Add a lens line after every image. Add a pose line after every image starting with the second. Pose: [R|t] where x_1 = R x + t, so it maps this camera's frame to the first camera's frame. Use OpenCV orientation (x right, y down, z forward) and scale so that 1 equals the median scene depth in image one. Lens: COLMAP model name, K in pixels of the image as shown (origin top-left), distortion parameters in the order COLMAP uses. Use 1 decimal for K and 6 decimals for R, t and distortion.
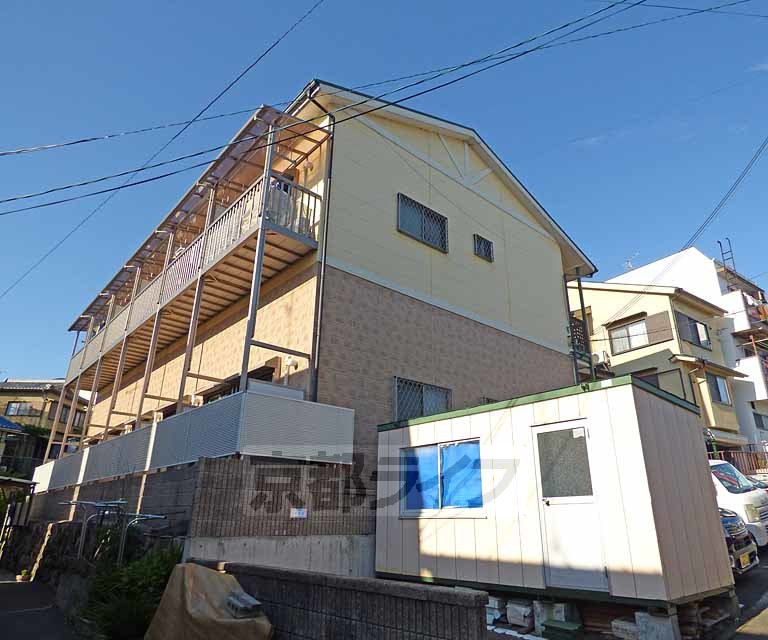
lens RADIAL K [[514.5, 0, 384.0], [0, 514.5, 320.0], [0, 0, 1]] dist [-0.011397, -0.002498]
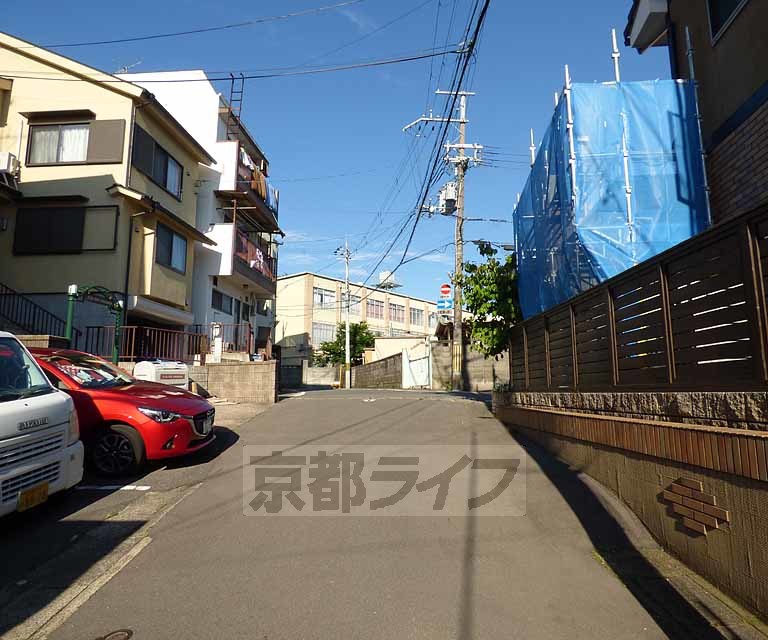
lens RADIAL K [[514.5, 0, 384.0], [0, 514.5, 320.0], [0, 0, 1]] dist [-0.011397, -0.002498]
pose [[0.661259, 0.104664, 0.742820, 0.292161], [-0.269201, 0.957371, 0.104748, 0.066998], [-0.700191, -0.269234, 0.661246, 0.239329]]
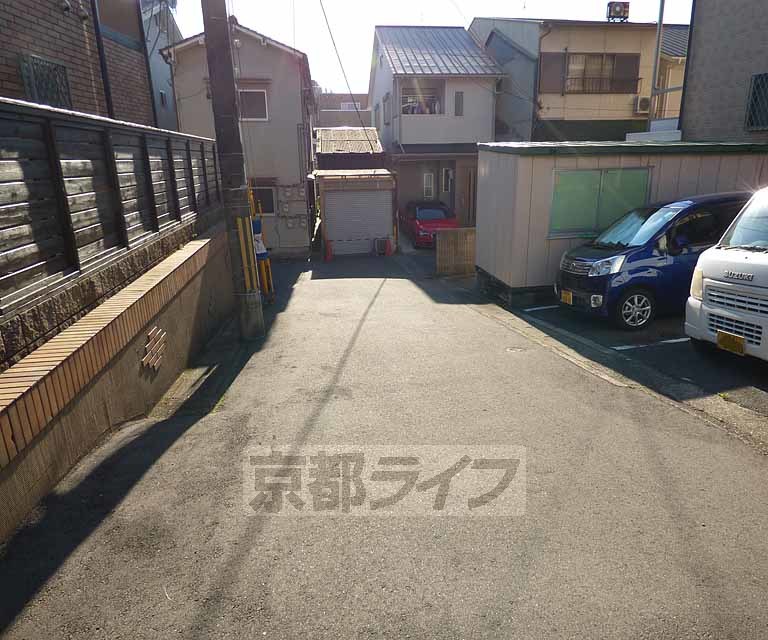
lens RADIAL K [[514.5, 0, 384.0], [0, 514.5, 320.0], [0, 0, 1]] dist [-0.011397, -0.002498]
pose [[-0.556001, 0.257804, -0.790190, 1.193456], [0.321825, 0.943301, 0.081311, 0.212848], [0.766349, -0.209094, -0.607444, 0.903933]]
